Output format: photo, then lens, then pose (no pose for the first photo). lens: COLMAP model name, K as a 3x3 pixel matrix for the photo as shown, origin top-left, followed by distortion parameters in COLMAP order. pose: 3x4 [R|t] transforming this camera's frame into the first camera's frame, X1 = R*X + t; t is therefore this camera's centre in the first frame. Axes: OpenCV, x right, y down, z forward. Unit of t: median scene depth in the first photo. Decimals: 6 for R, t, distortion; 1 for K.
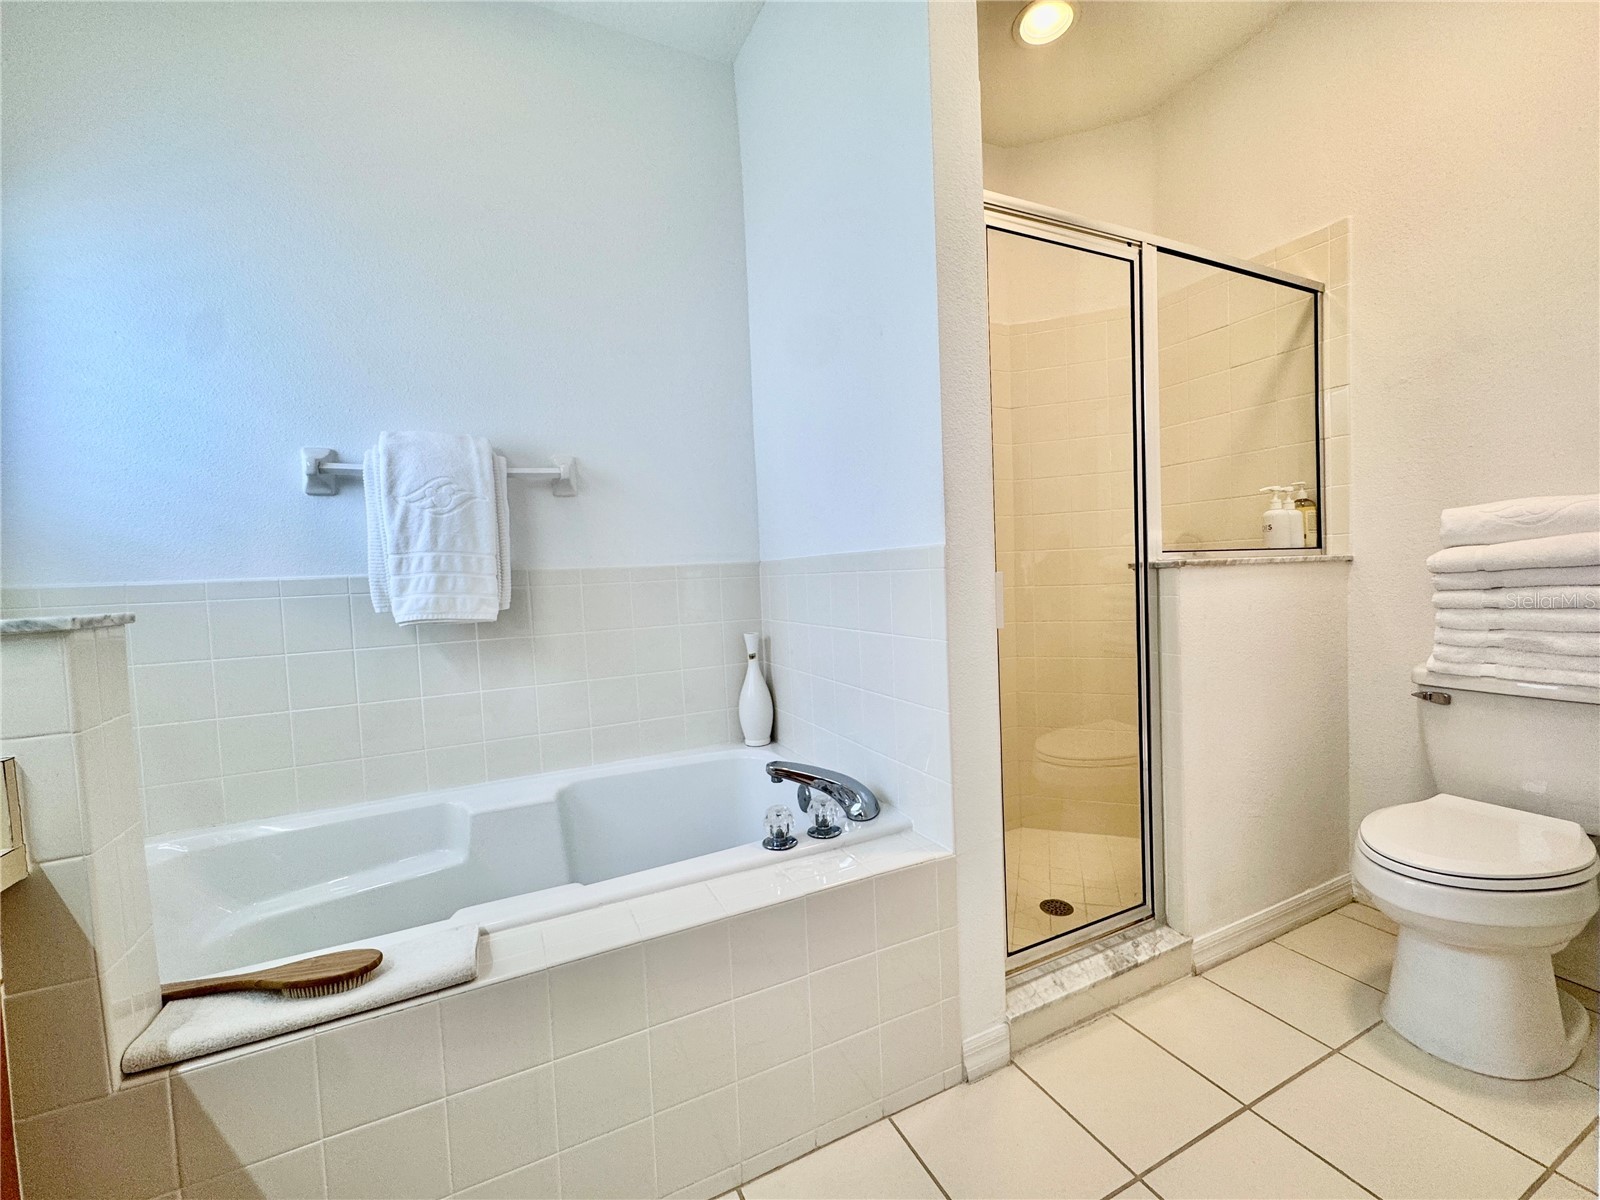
lens RADIAL K [[638.5, 0, 798.3], [0, 638.5, 599.2], [0, 0, 1]] dist [-0.002643, -0.000382]
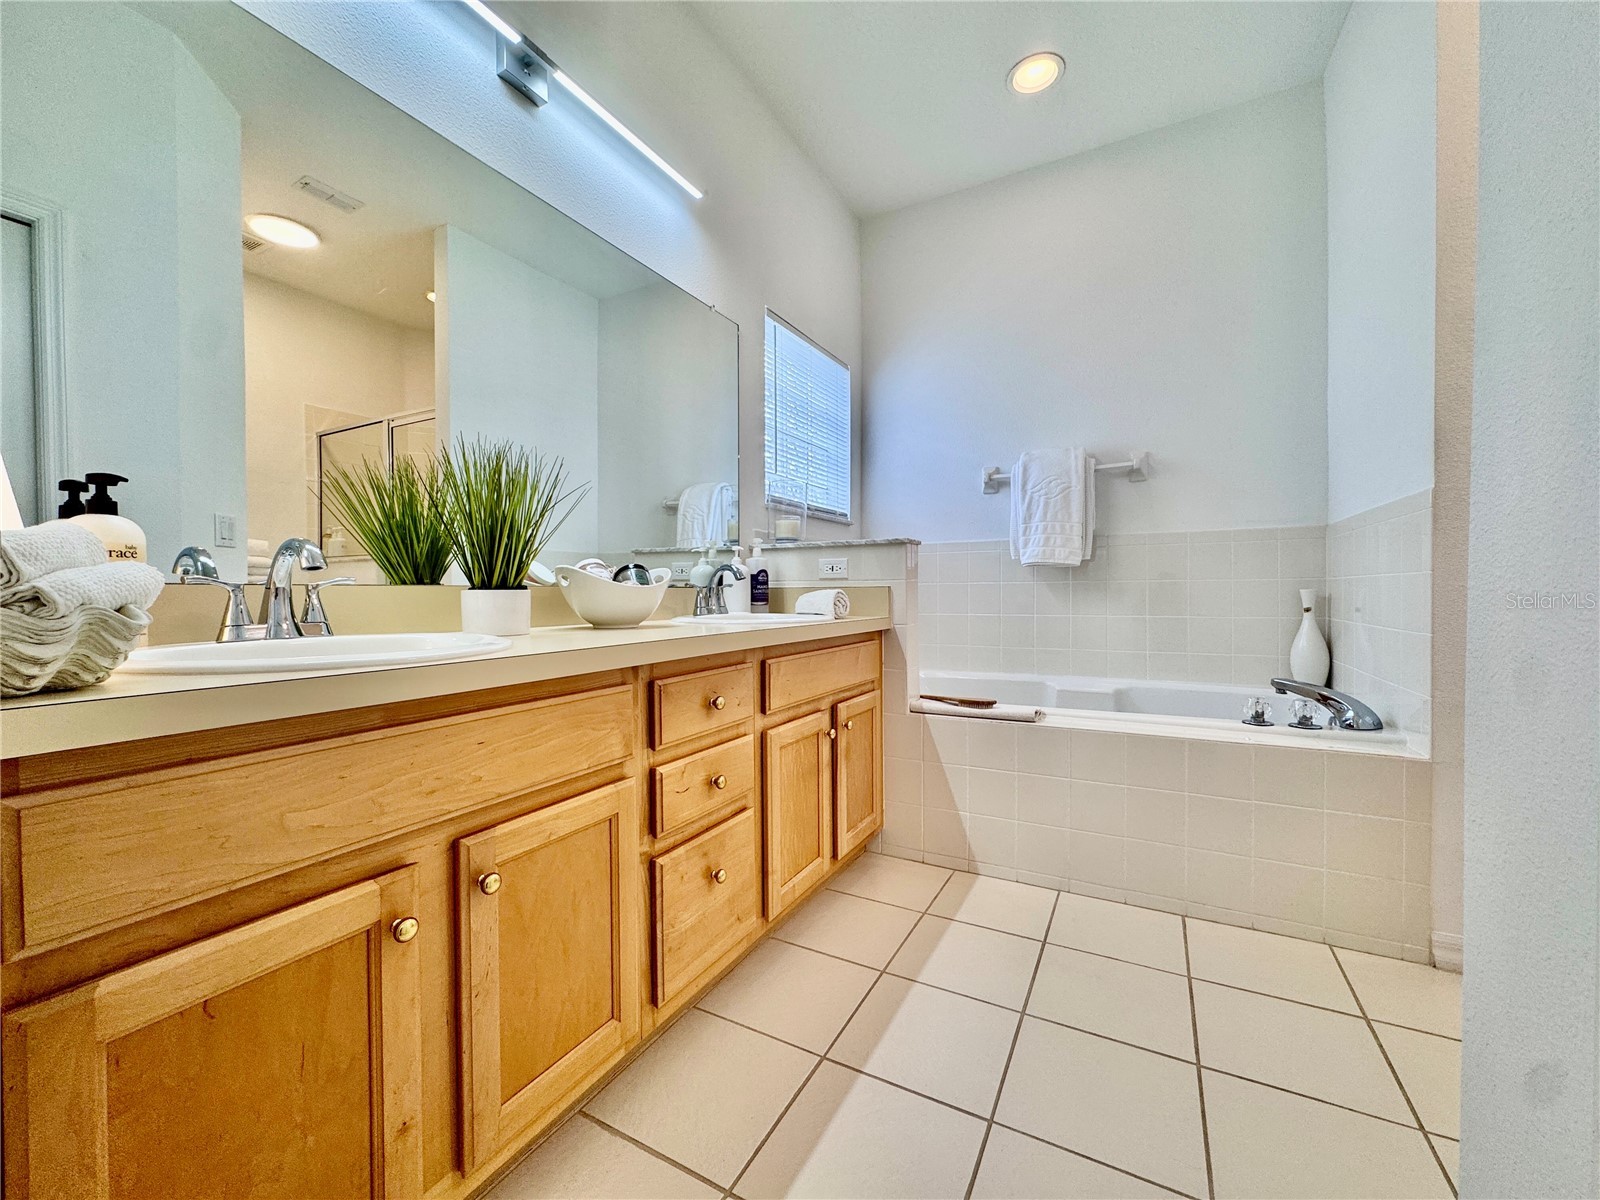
lens RADIAL K [[638.5, 0, 798.3], [0, 638.5, 599.2], [0, 0, 1]] dist [-0.002643, -0.000382]
pose [[0.585272, 0.048872, -0.809363, 0.390130], [-0.050614, 0.998437, 0.023689, 0.114986], [0.809256, 0.027101, 0.586831, -0.464743]]
